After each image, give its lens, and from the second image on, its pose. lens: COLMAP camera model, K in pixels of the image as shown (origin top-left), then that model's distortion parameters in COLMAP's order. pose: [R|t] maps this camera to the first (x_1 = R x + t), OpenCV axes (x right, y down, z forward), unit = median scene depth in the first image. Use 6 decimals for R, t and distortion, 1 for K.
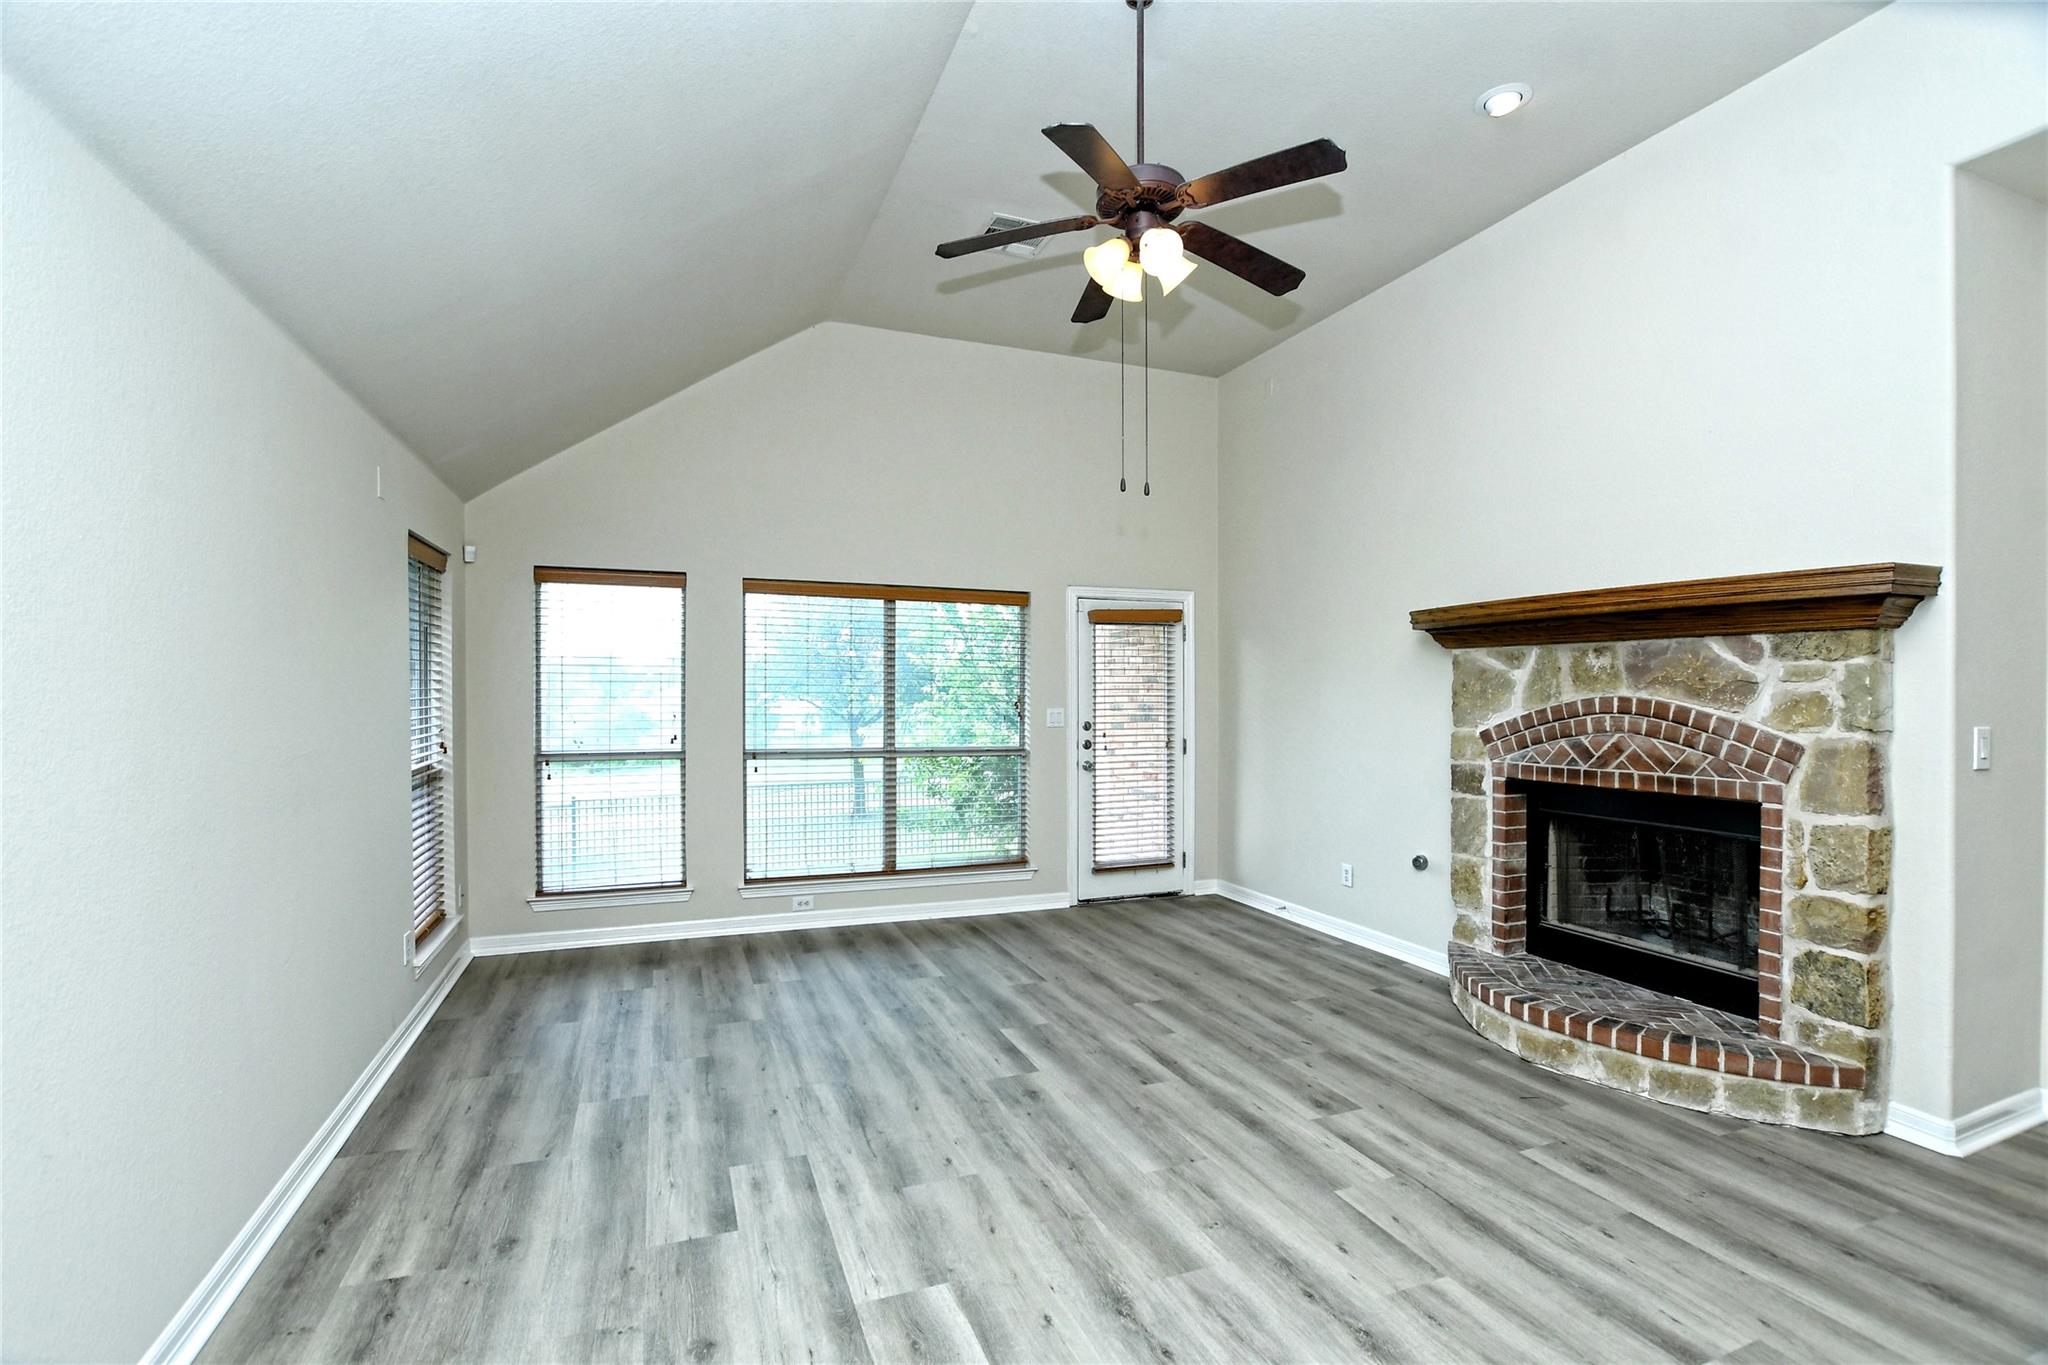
lens RADIAL K [[904.5, 0, 1009.0], [0, 904.5, 697.9], [0, 0, 1]] dist [-0.034504, 0.005646]
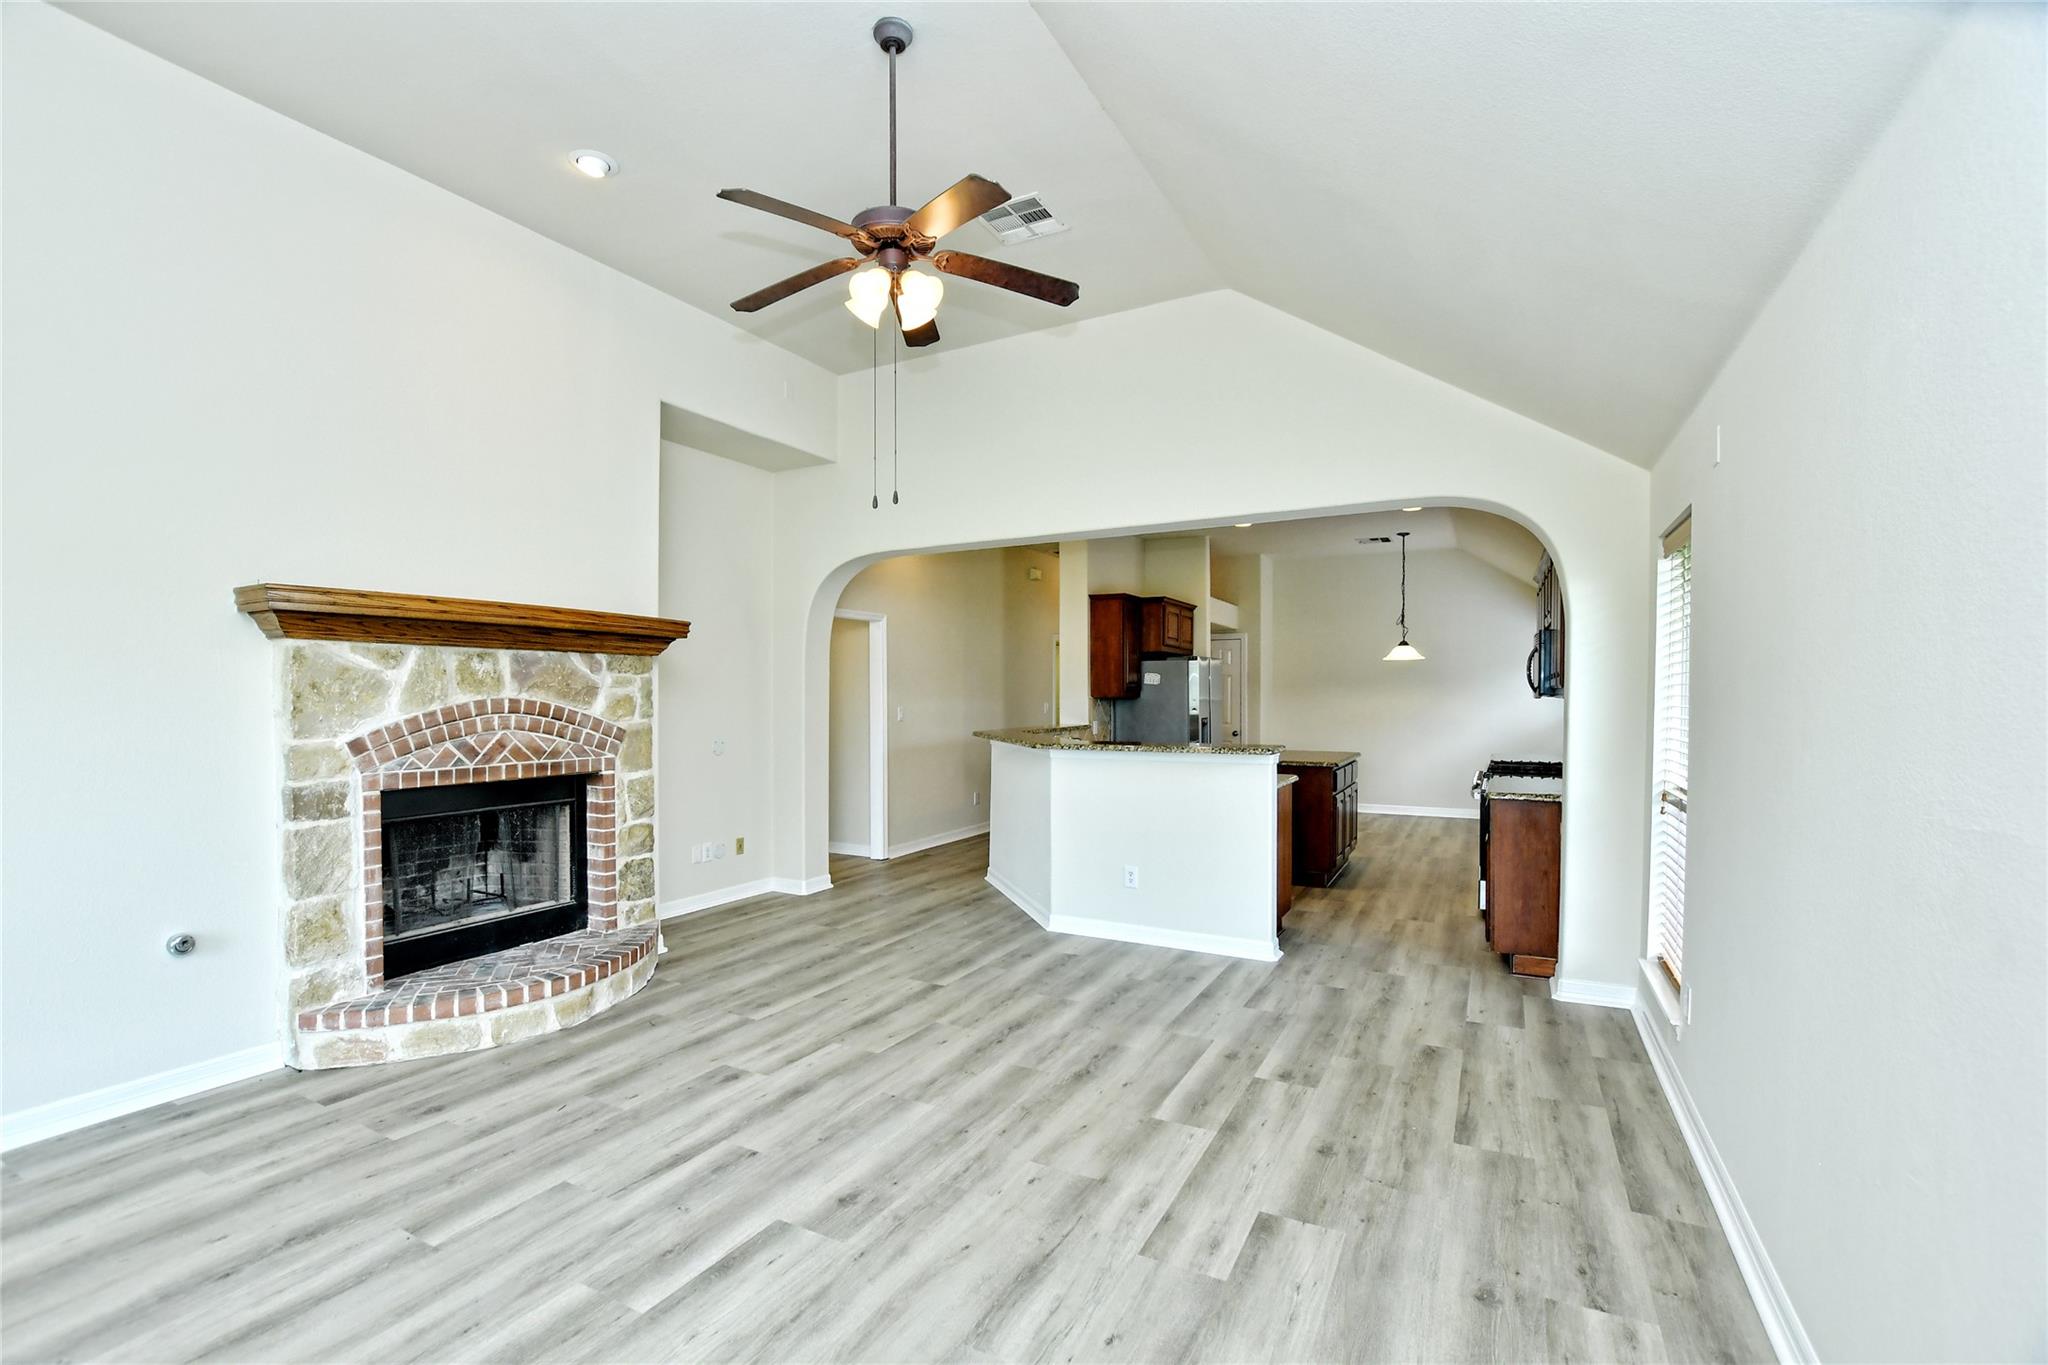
lens RADIAL K [[890.1, 0, 1024.0], [0, 890.1, 682.5], [0, 0, 1]] dist [-0.030574, -0.000032]
pose [[-0.653222, 0.009778, 0.757103, -0.611840], [0.004501, 0.999949, -0.009031, -0.008663], [-0.757153, -0.002491, -0.653233, 1.267850]]
